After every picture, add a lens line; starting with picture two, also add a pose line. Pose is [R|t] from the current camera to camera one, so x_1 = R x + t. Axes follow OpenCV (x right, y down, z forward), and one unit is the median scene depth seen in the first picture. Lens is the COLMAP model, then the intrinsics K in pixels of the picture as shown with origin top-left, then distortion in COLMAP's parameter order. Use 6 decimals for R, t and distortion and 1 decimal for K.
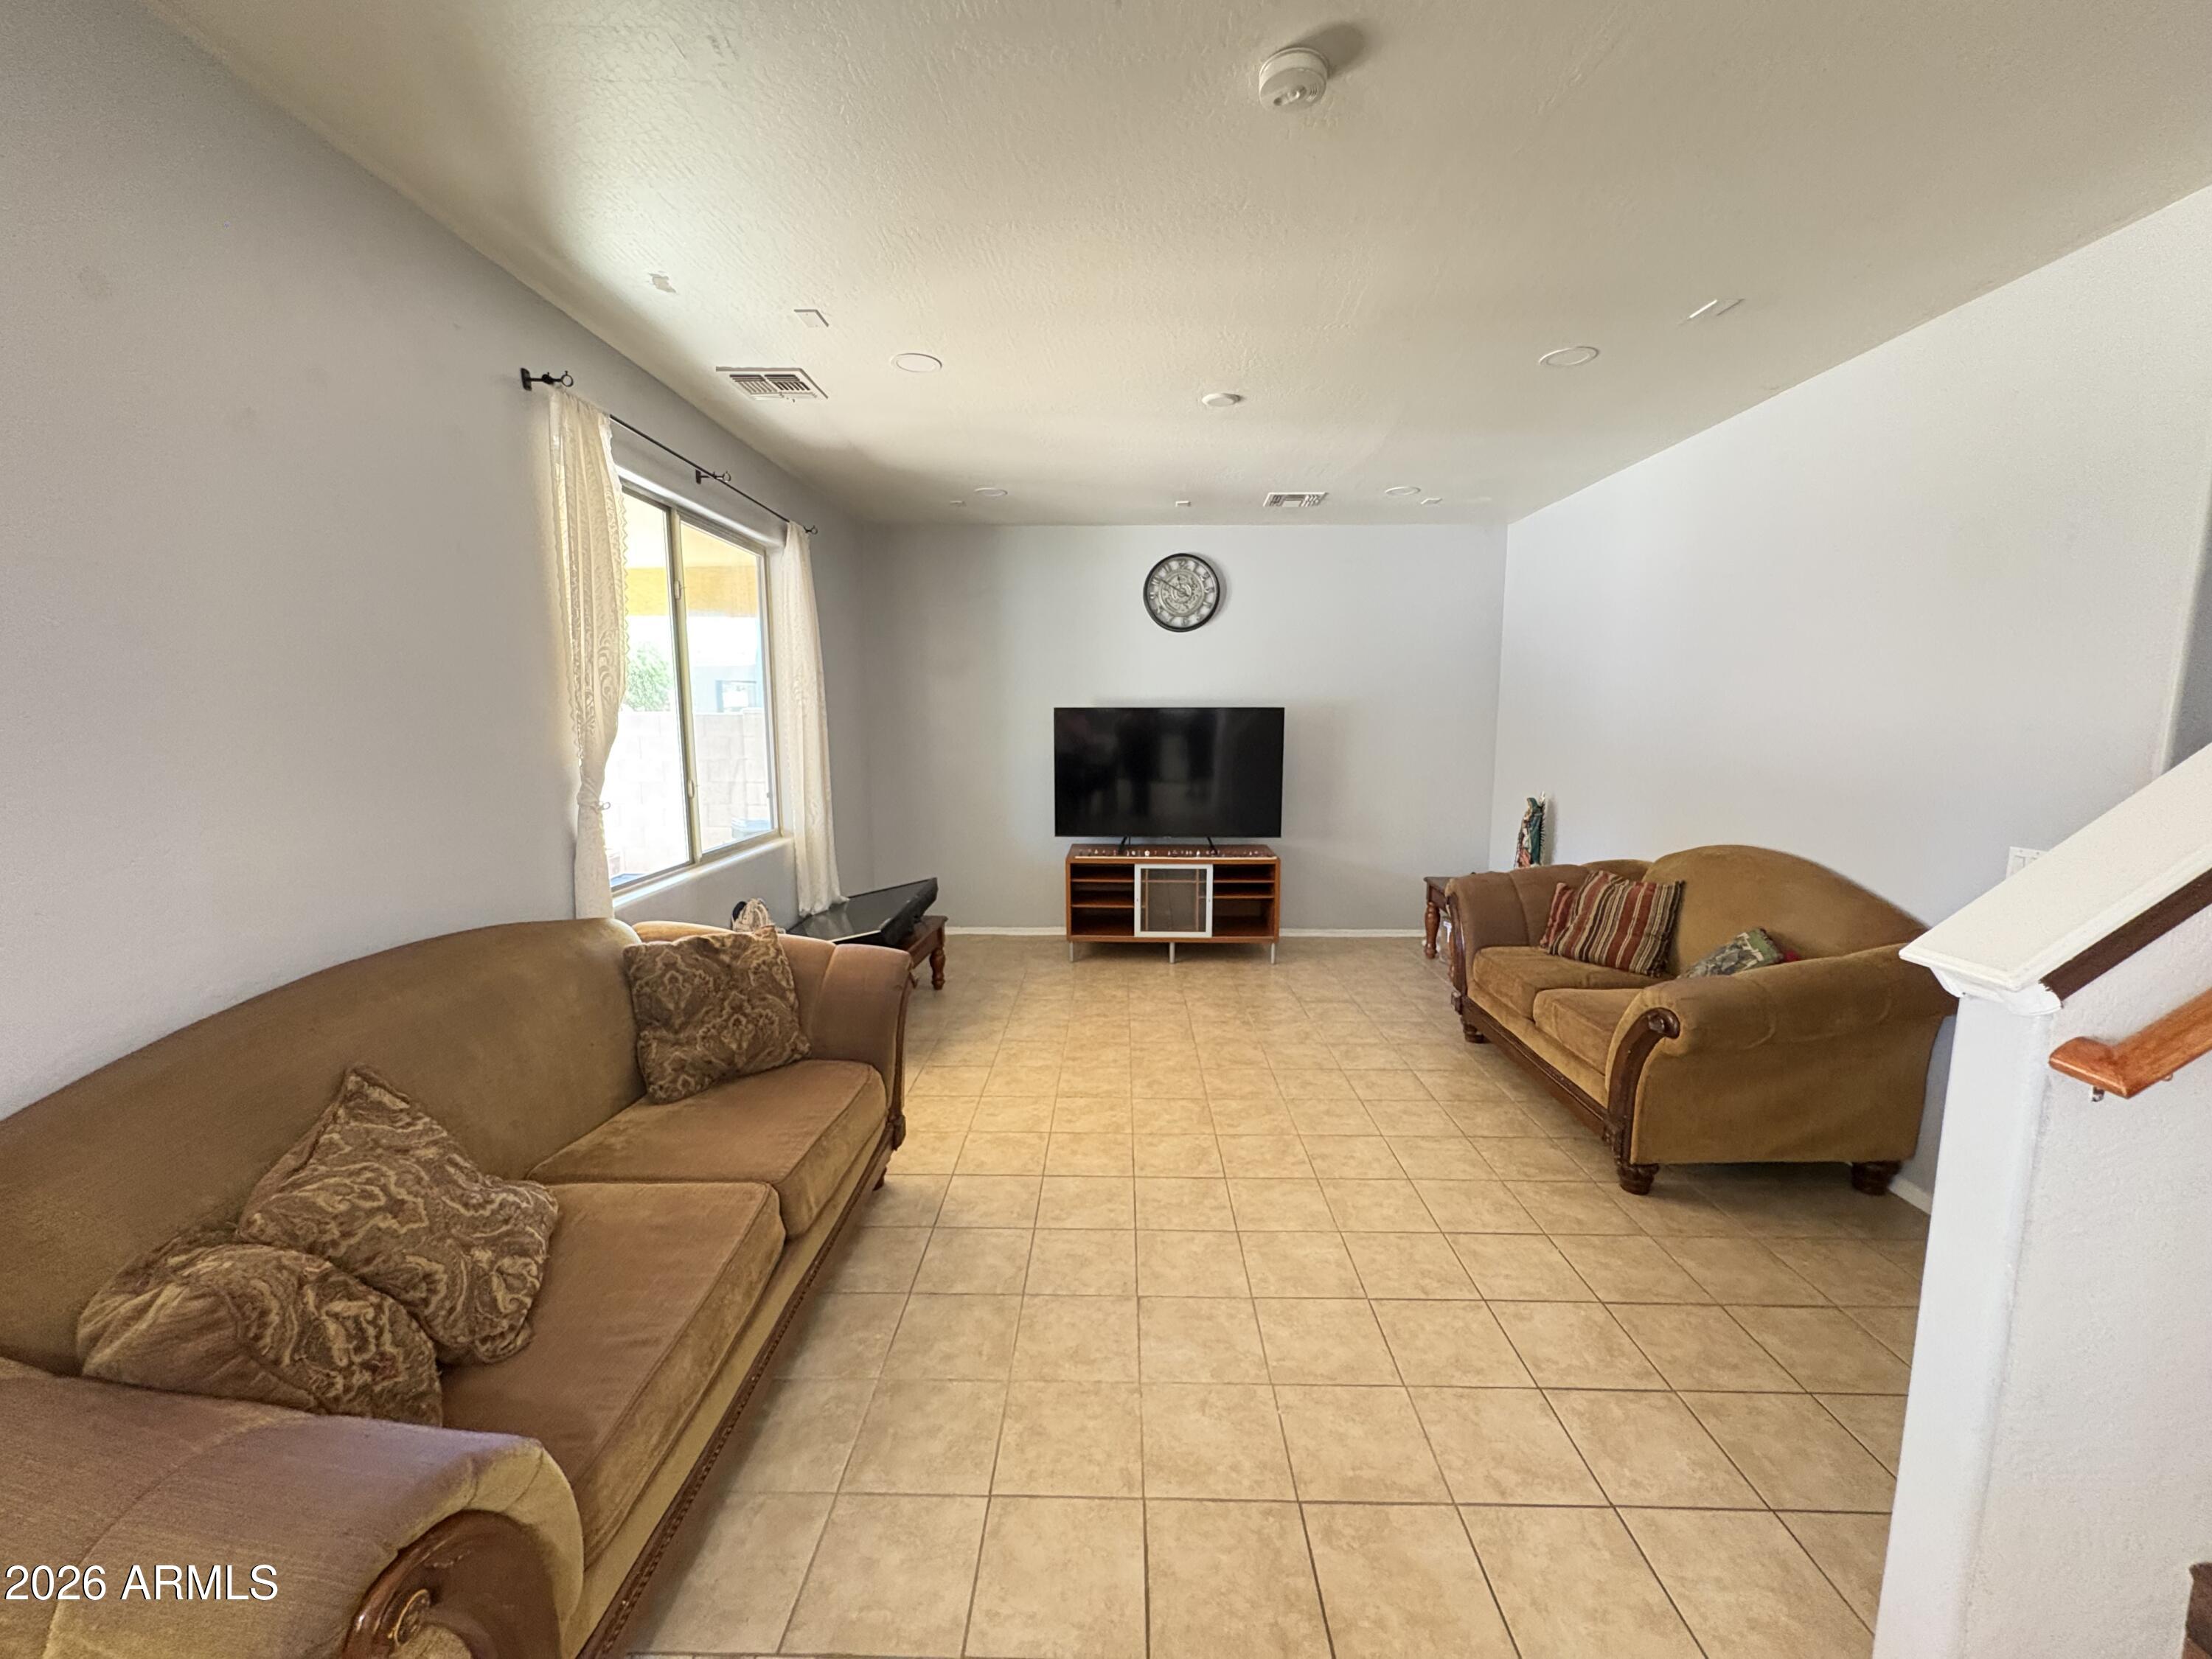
lens RADIAL K [[881.6, 0, 1102.6], [0, 881.6, 832.4], [0, 0, 1]] dist [0.001444, -0.000019]
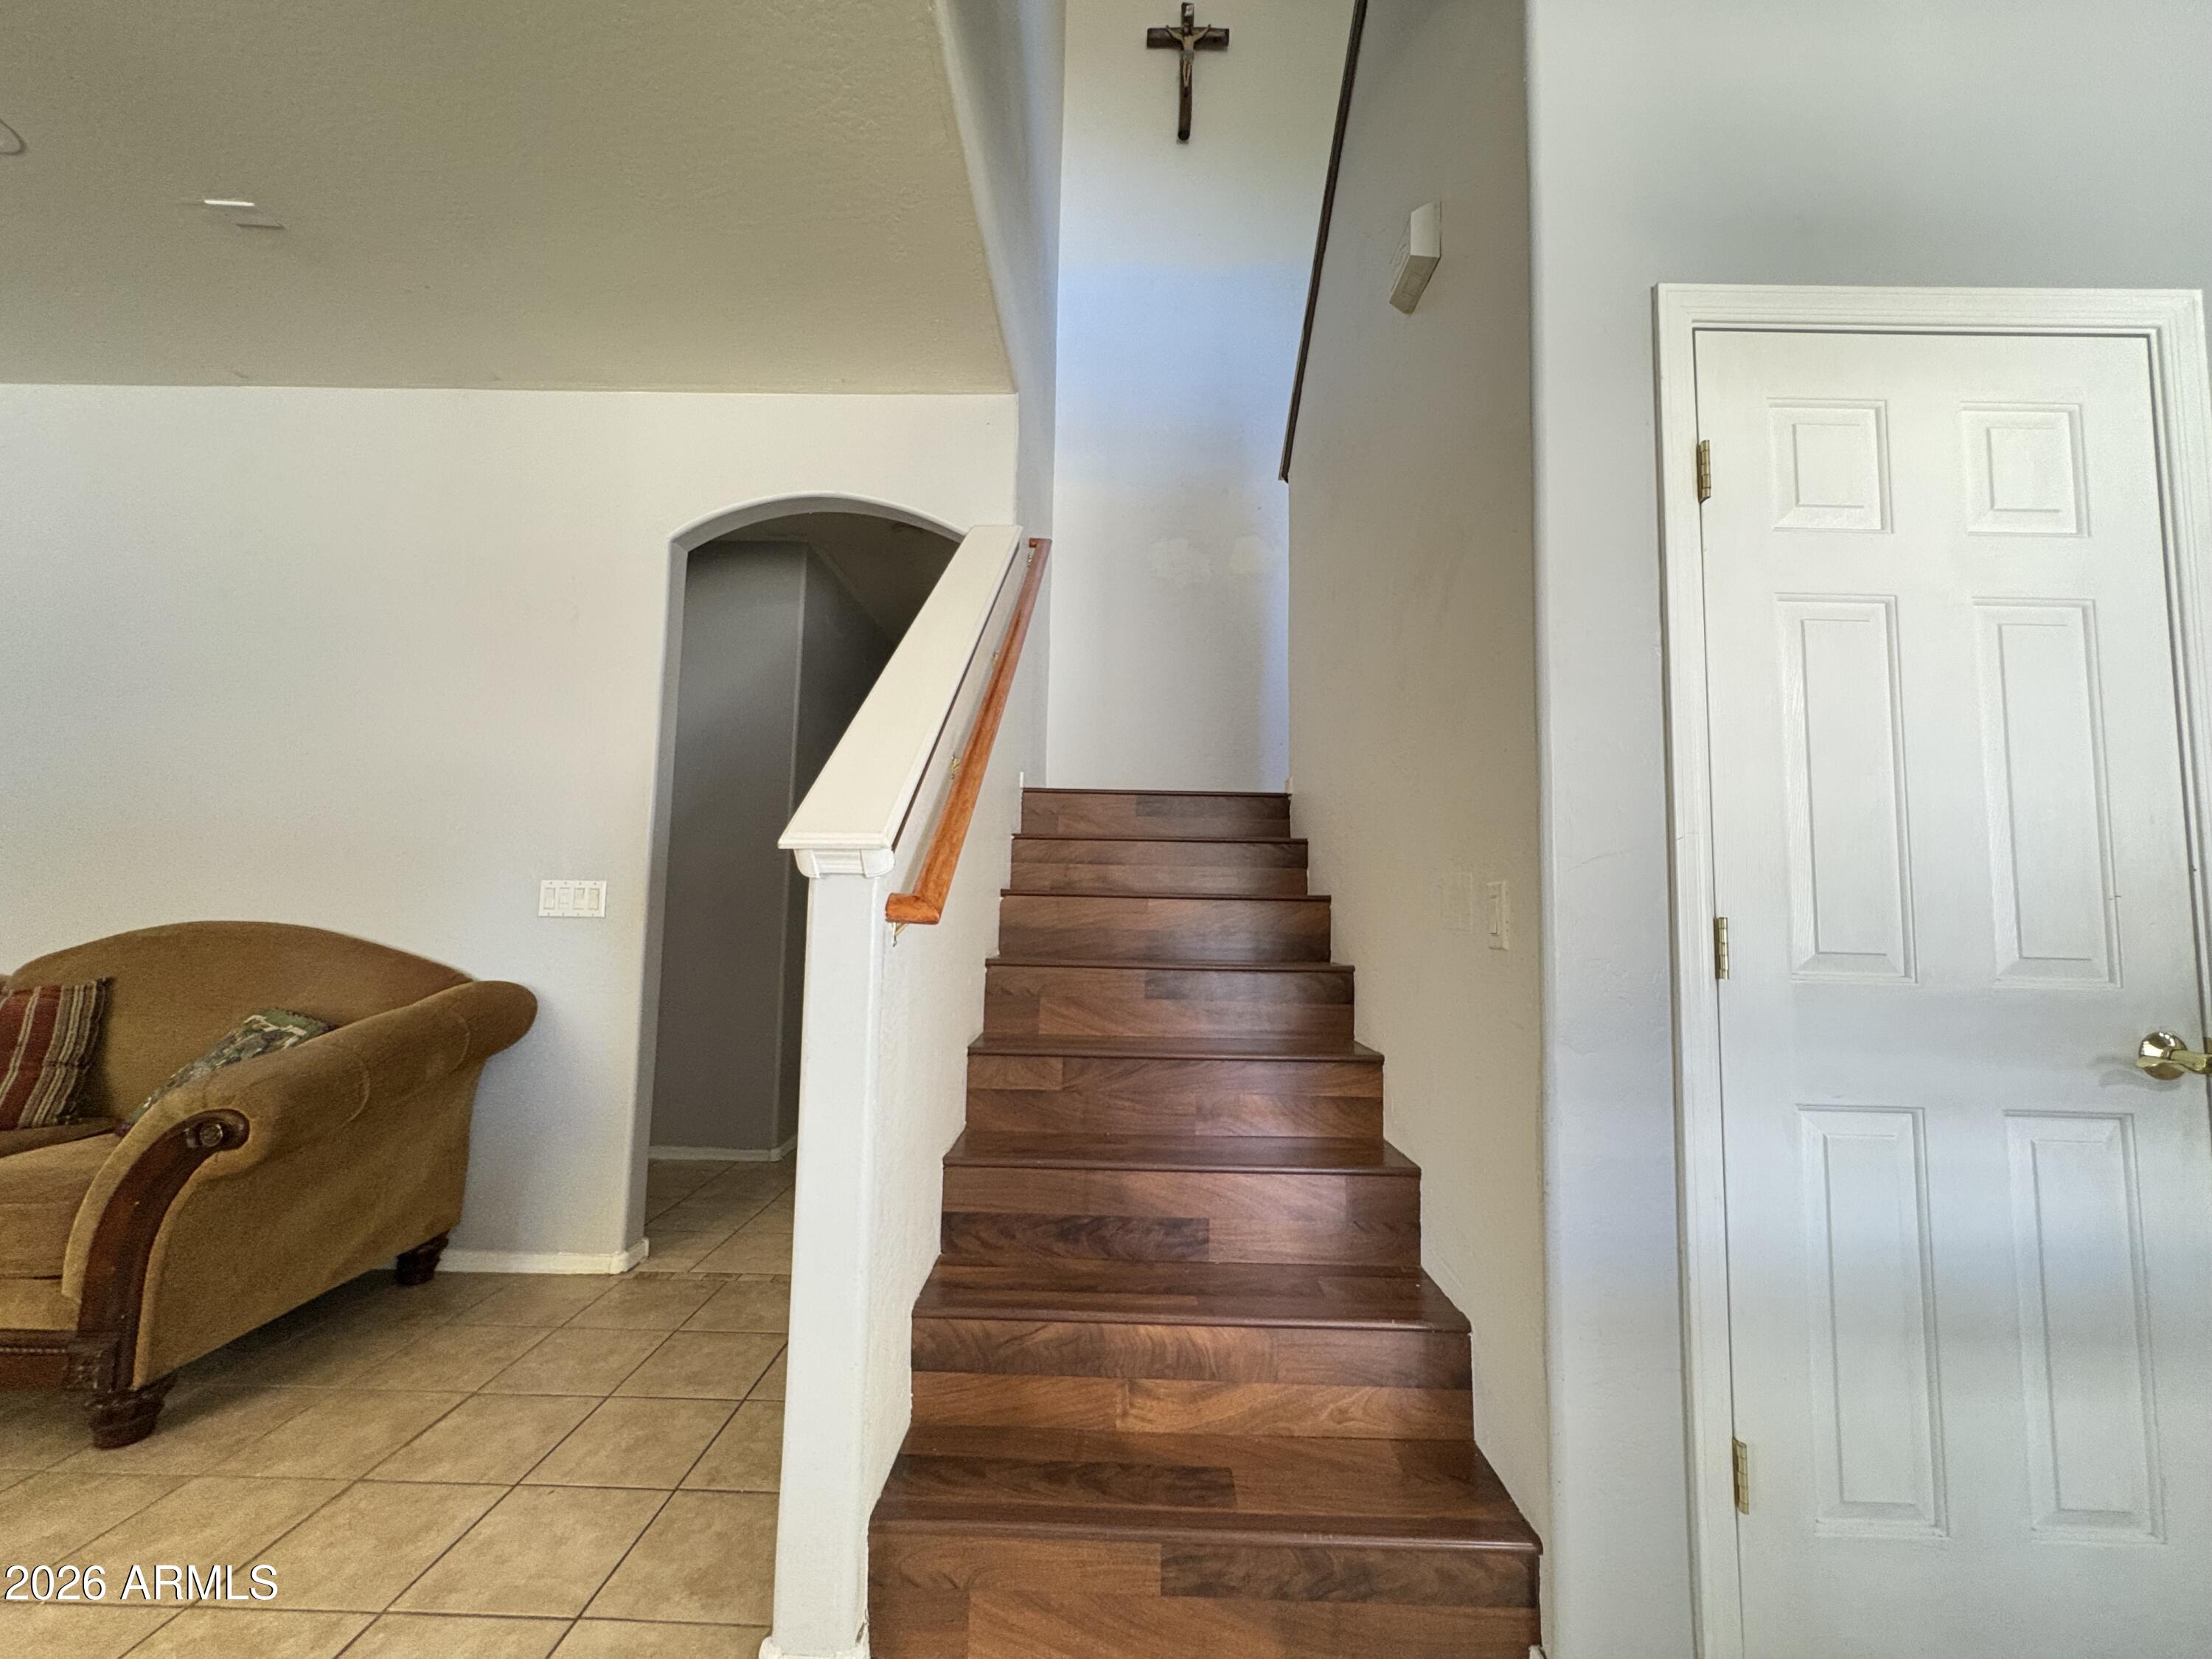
lens RADIAL K [[881.6, 0, 1102.6], [0, 881.6, 832.4], [0, 0, 1]] dist [0.001444, -0.000019]
pose [[-0.005361, 0.085952, 0.996285, -0.061592], [0.113374, 0.989928, -0.084793, 0.116392], [-0.993538, 0.112498, -0.015052, 0.287684]]
